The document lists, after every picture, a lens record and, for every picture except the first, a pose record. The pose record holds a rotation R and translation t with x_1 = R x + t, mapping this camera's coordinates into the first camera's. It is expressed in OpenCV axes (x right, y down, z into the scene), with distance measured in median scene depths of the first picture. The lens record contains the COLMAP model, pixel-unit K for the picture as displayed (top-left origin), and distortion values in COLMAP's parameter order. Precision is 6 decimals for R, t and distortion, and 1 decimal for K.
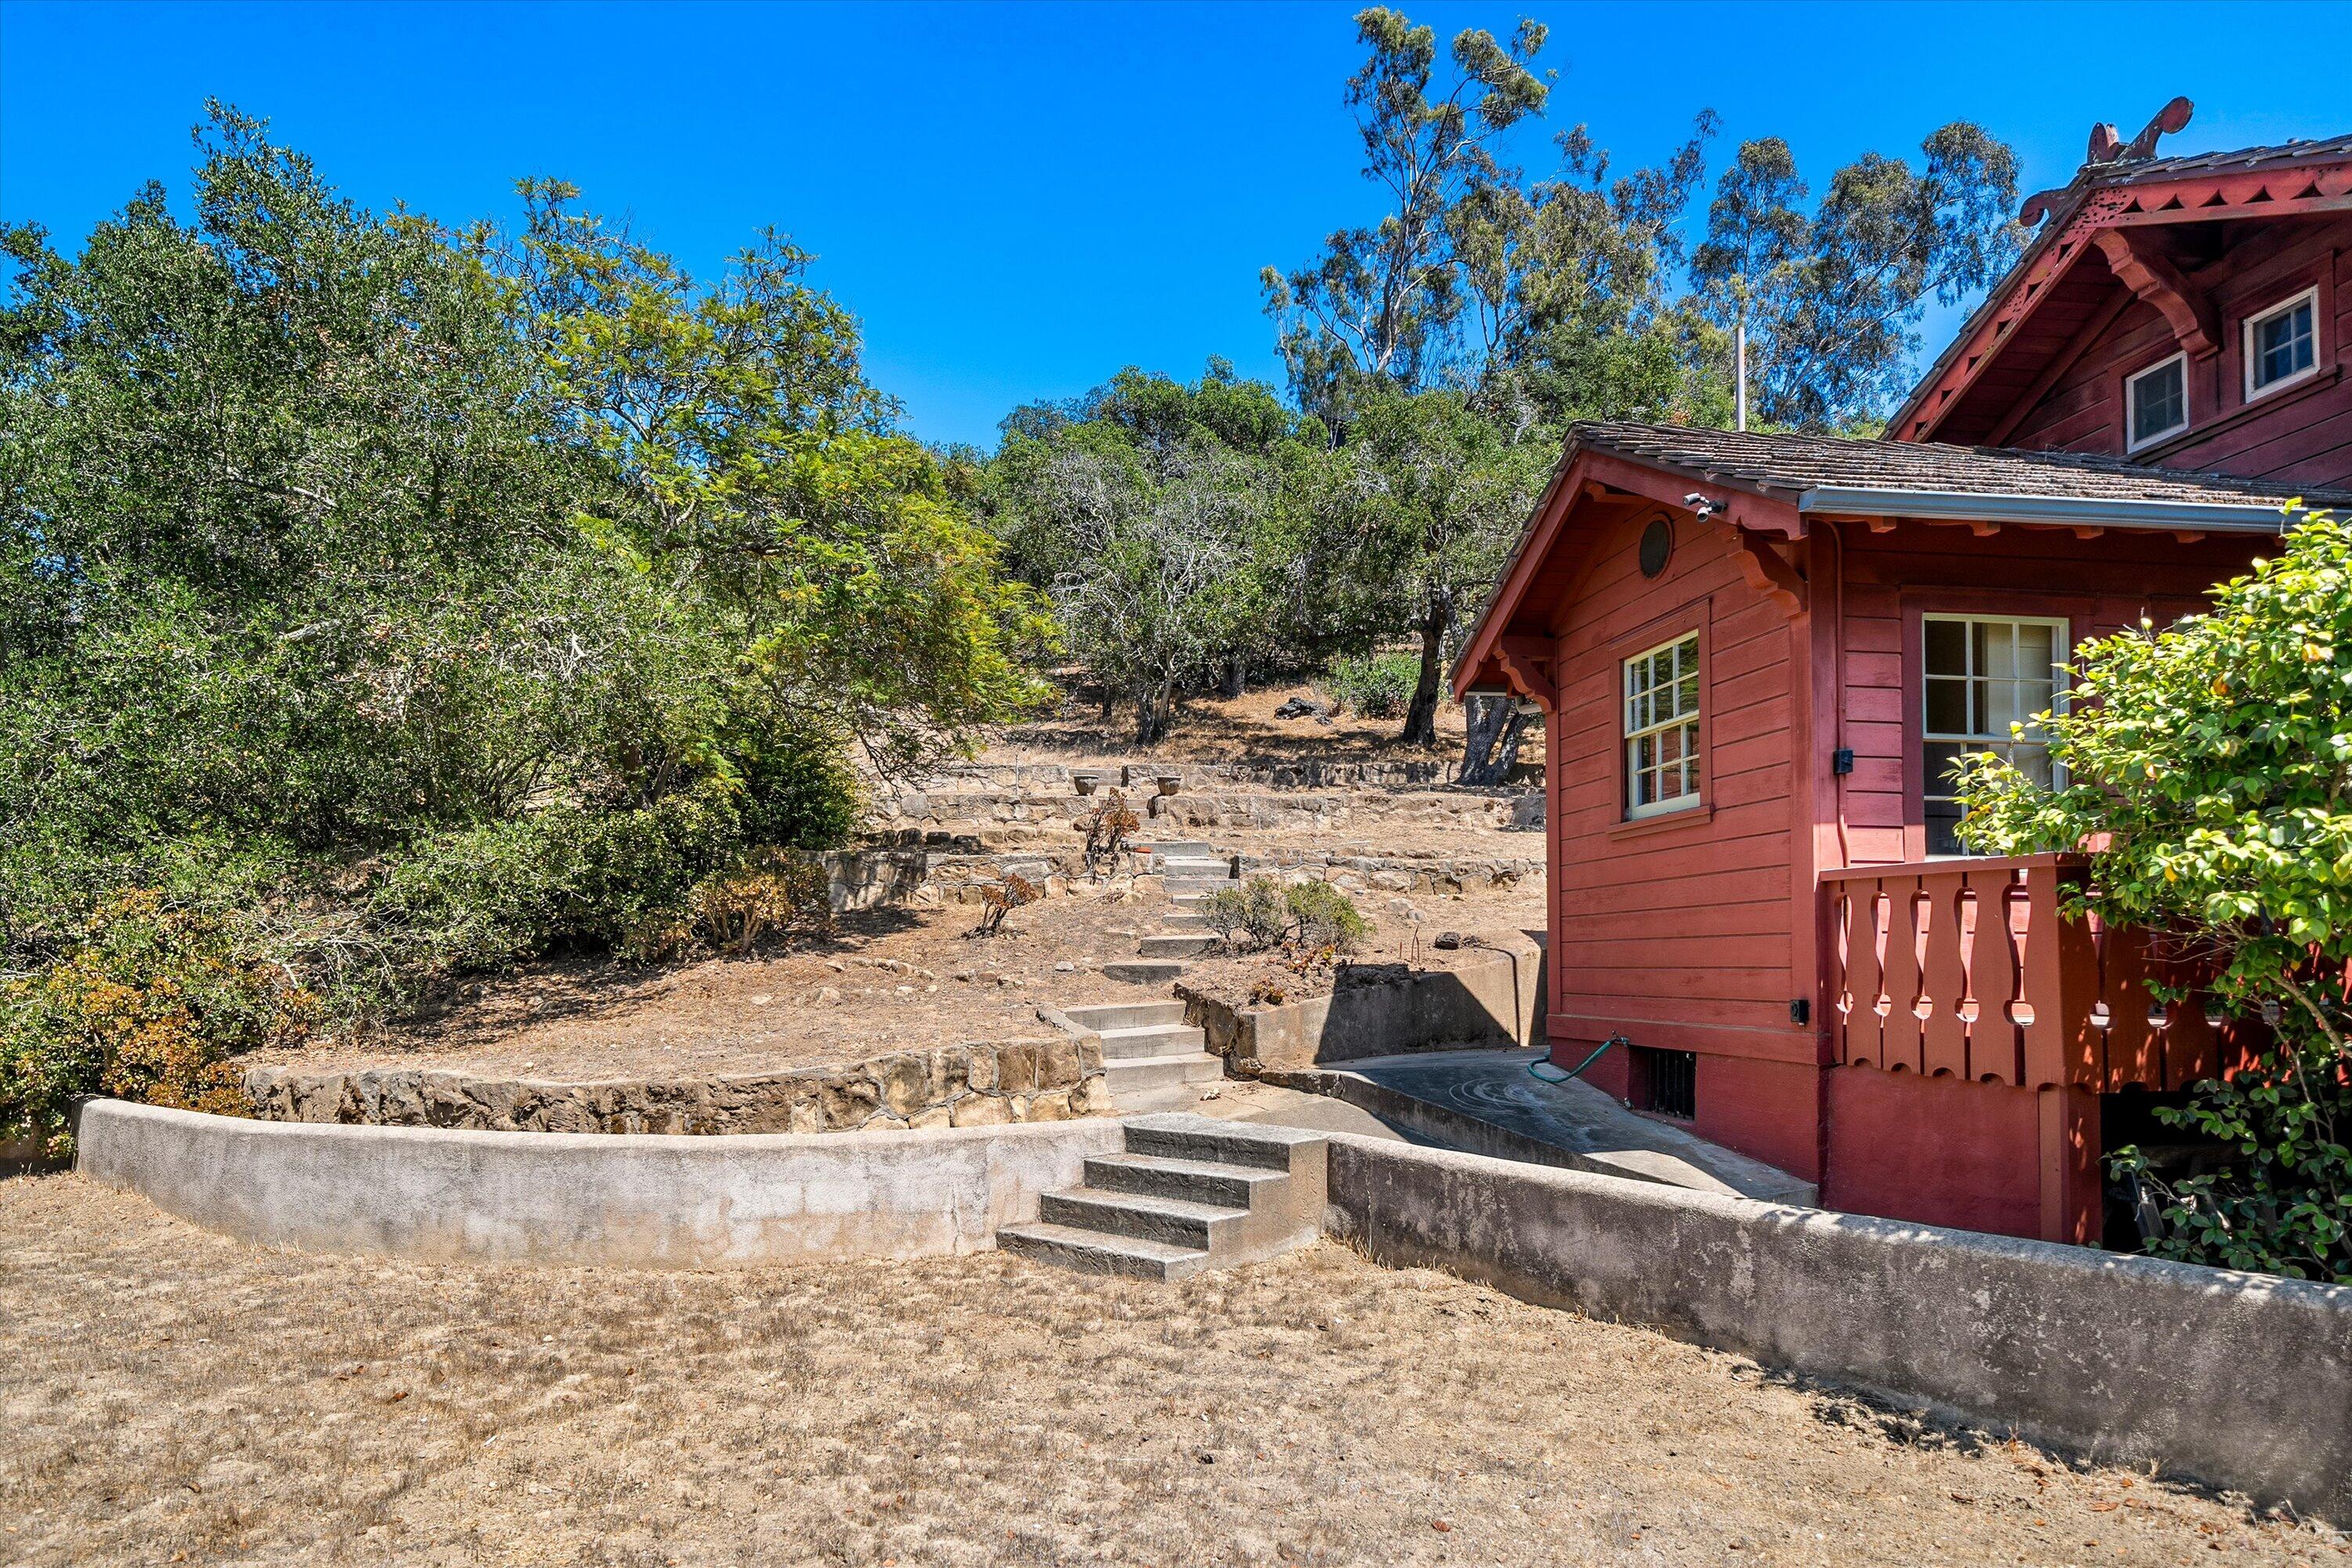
lens RADIAL K [[1960.7, 0, 1165.4], [0, 1960.7, 786.1], [0, 0, 1]] dist [-0.018058, -0.047560]
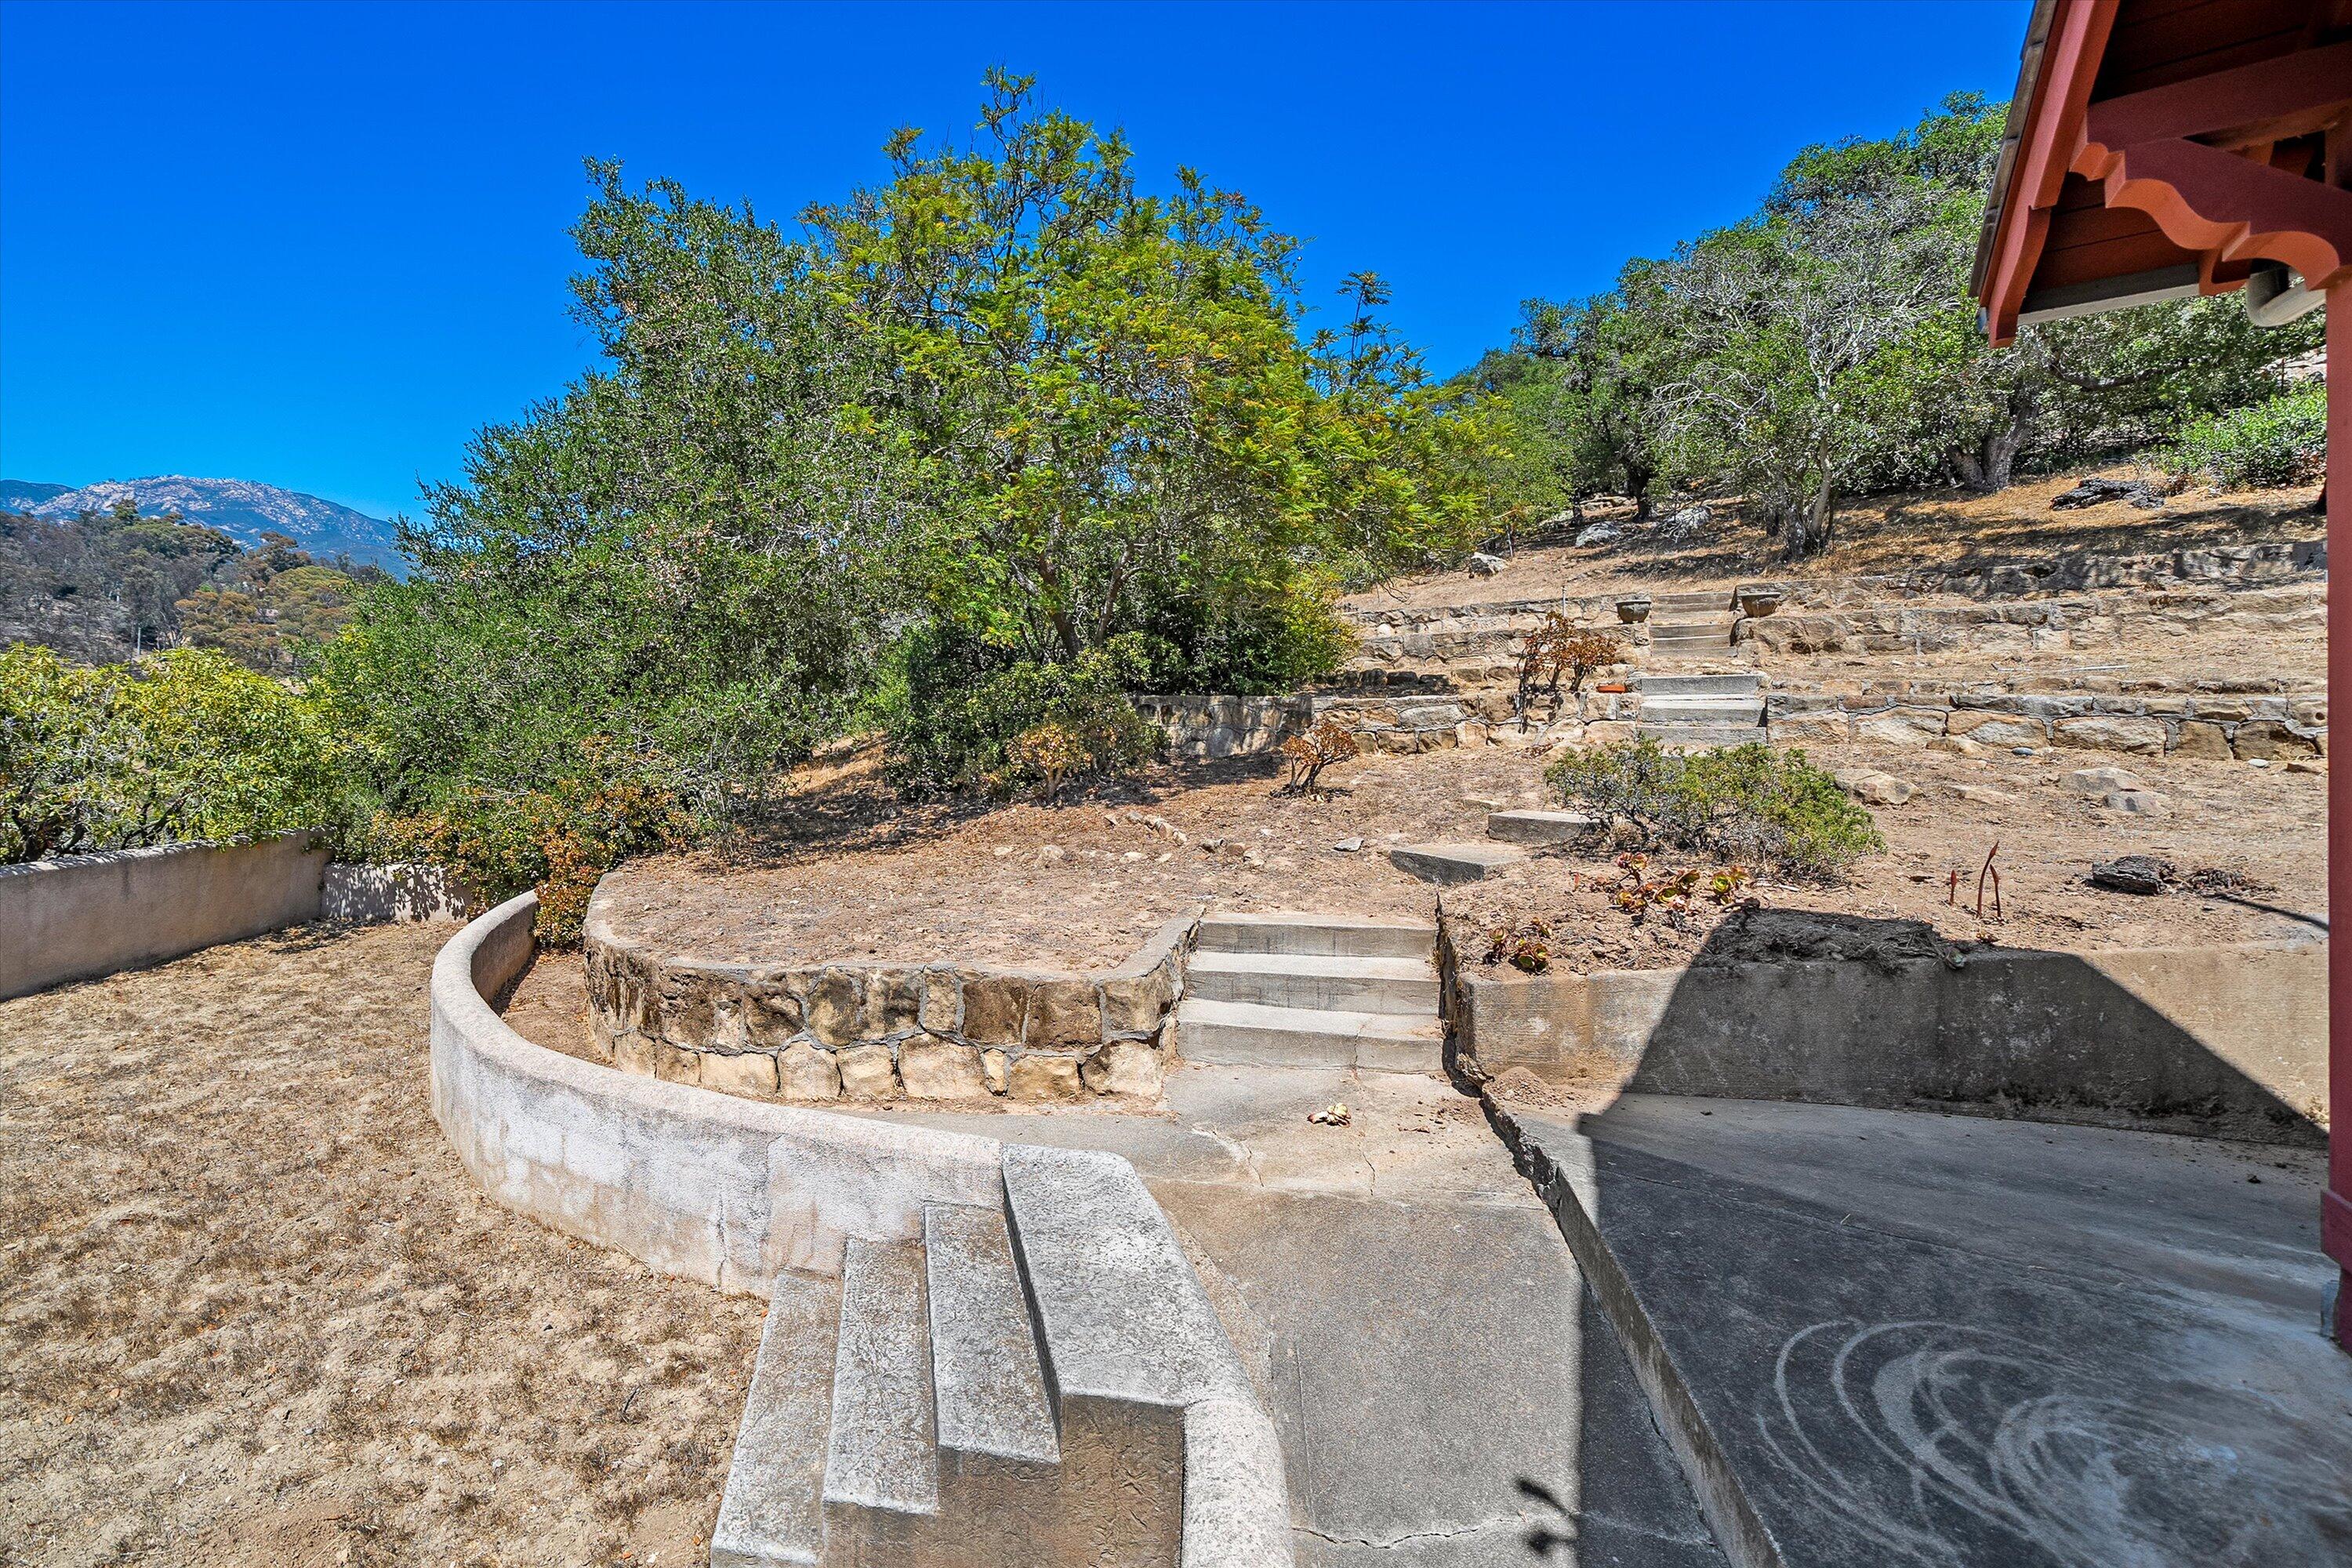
lens RADIAL K [[887.1, 0, 1176.4], [0, 887.1, 691.1], [0, 0, 1]] dist [-0.003347, -0.000157]
pose [[0.597528, -0.006059, -0.801825, 0.183432], [0.047224, 0.998502, 0.027647, 0.016671], [0.800456, -0.054386, 0.596919, 0.699863]]
